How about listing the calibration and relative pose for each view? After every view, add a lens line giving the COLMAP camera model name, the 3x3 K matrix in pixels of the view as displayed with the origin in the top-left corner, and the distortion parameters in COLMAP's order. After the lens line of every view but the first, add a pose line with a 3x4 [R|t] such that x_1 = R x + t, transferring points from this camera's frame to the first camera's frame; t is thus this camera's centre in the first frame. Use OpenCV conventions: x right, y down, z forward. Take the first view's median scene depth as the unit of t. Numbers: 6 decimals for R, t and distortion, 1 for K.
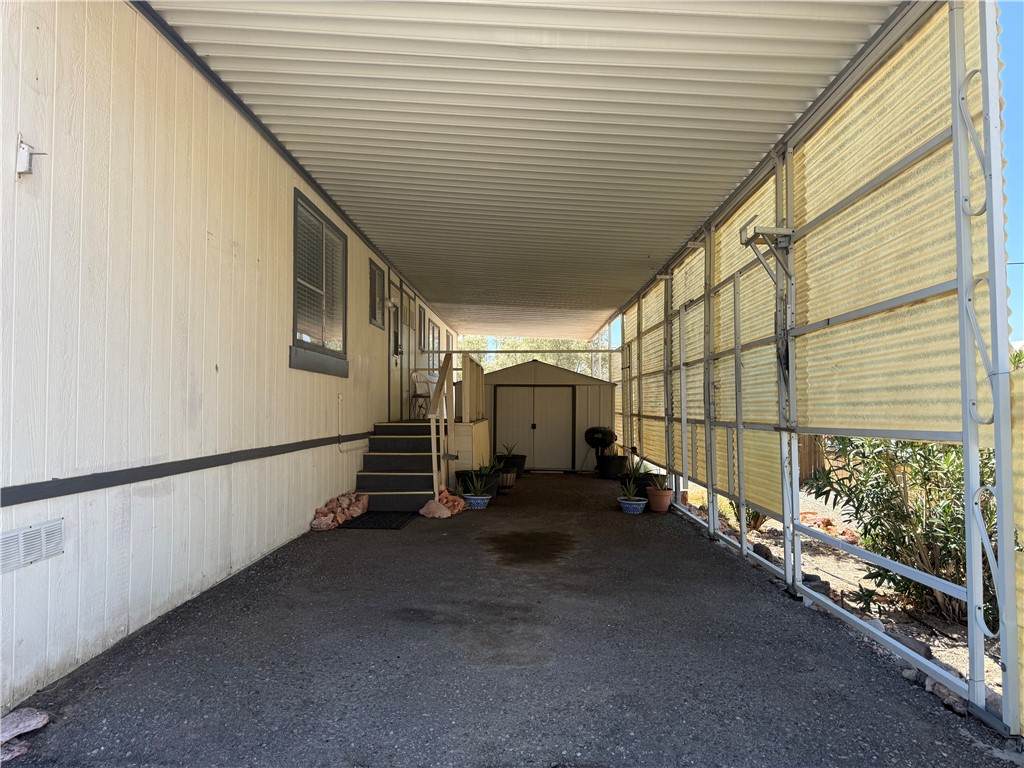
lens RADIAL K [[716.6, 0, 512.0], [0, 716.6, 384.0], [0, 0, 1]] dist [-0.000120, -0.000164]
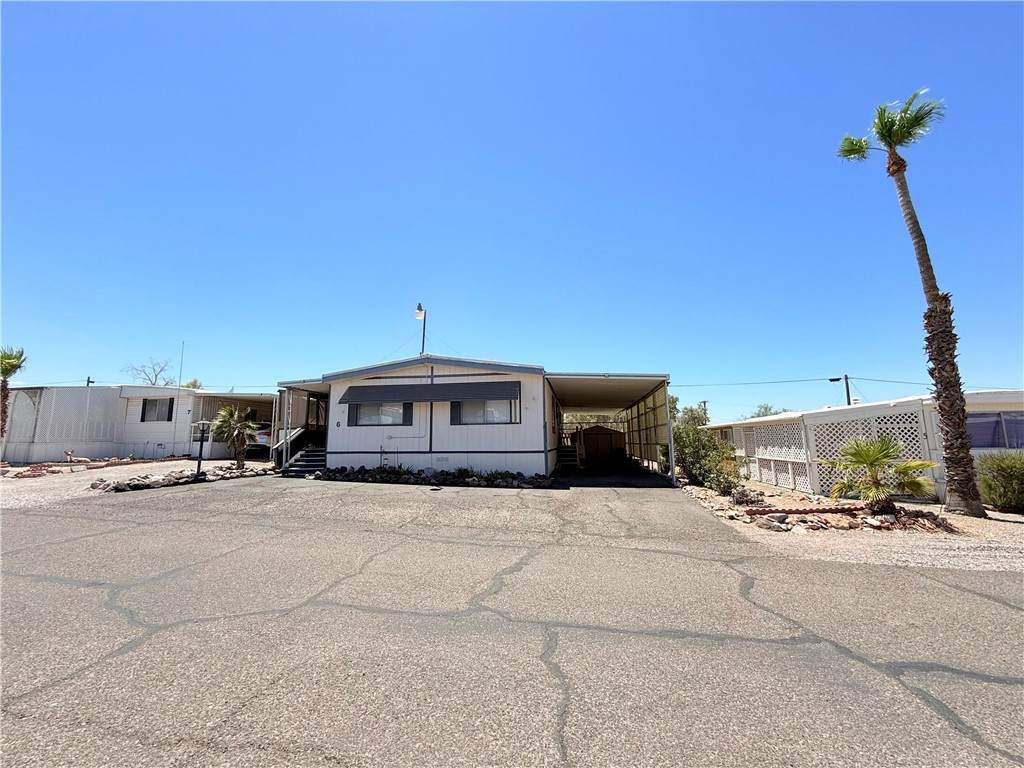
lens RADIAL K [[411.1, 0, 512.0], [0, 411.1, 384.0], [0, 0, 1]] dist [-0.000324, 0.000203]
pose [[0.990211, -0.028371, -0.136663, -0.092443], [0.013064, 0.993665, -0.111624, -0.020624], [0.138964, 0.108746, 0.984308, -0.839954]]
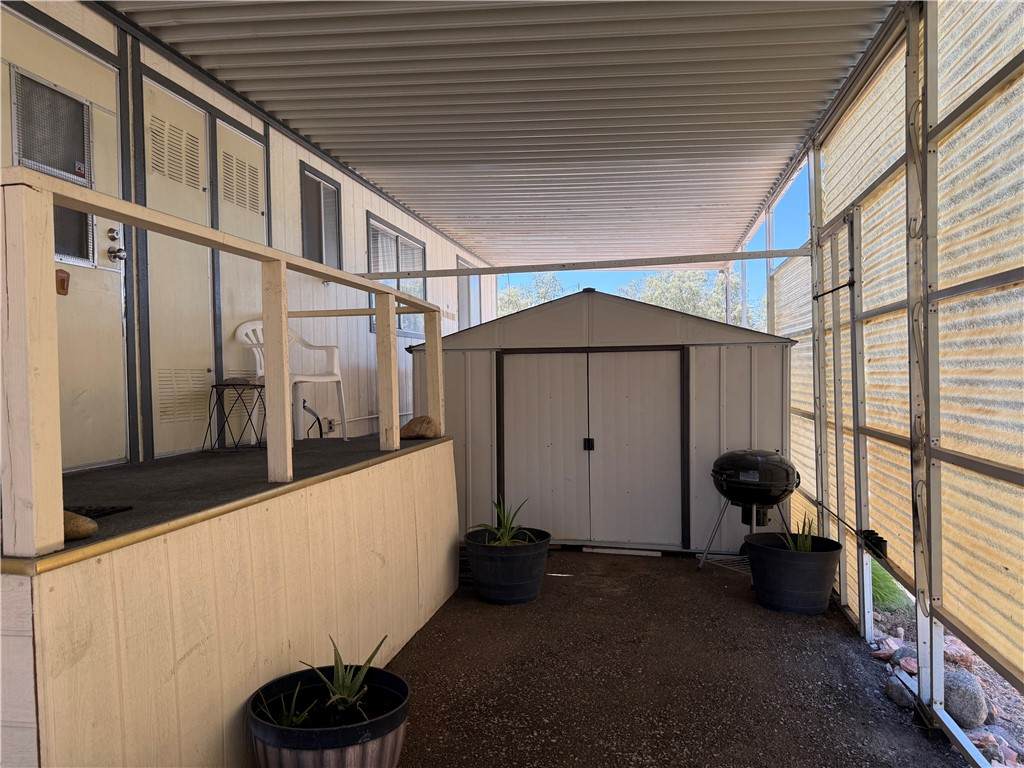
lens RADIAL K [[711.4, 0, 512.0], [0, 711.4, 384.0], [0, 0, 1]] dist [0.073794, 0.000038]
pose [[0.982934, -0.016541, -0.183215, 0.065350], [0.024492, 0.998850, 0.041219, 0.004275], [0.182323, -0.045003, 0.982208, 0.588149]]
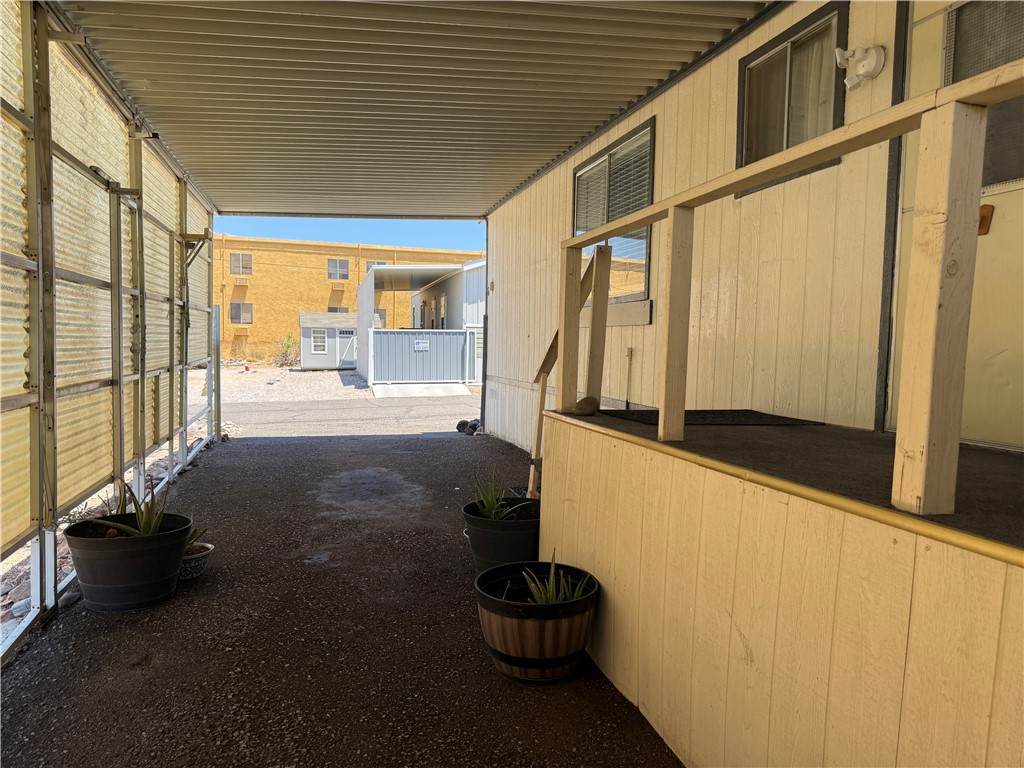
lens RADIAL K [[716.6, 0, 512.0], [0, 716.6, 384.0], [0, 0, 1]] dist [-0.000120, -0.000164]
pose [[-0.957246, -0.006063, -0.289212, 0.058924], [-0.013689, 0.999610, 0.024354, 0.019701], [0.288951, 0.027272, -0.956955, 0.953766]]
